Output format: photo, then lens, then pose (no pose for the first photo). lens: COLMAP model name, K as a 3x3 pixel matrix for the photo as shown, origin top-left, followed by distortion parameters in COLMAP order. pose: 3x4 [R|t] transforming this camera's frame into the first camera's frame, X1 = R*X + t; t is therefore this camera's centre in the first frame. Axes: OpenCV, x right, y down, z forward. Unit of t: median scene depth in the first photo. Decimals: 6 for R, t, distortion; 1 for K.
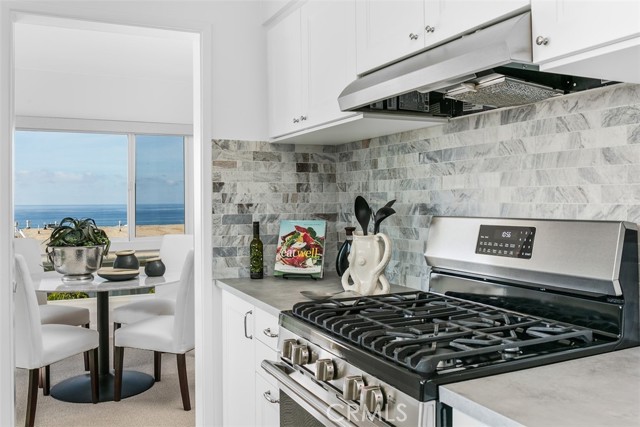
lens RADIAL K [[549.0, 0, 318.8], [0, 549.0, 196.5], [0, 0, 1]] dist [-0.010170, -0.002784]
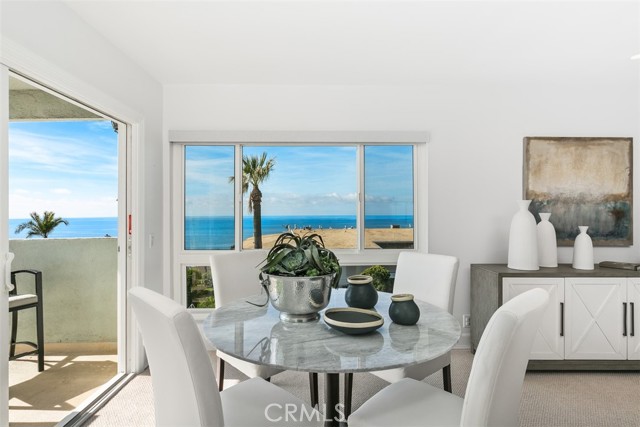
lens RADIAL K [[333.3, 0, 320.0], [0, 333.3, 213.5], [0, 0, 1]] dist [0.001673, 0.000442]
pose [[0.912187, 0.005814, -0.409733, -0.233382], [-0.003120, 0.999969, 0.007243, 0.008852], [0.409762, -0.005329, 0.912177, 0.606895]]
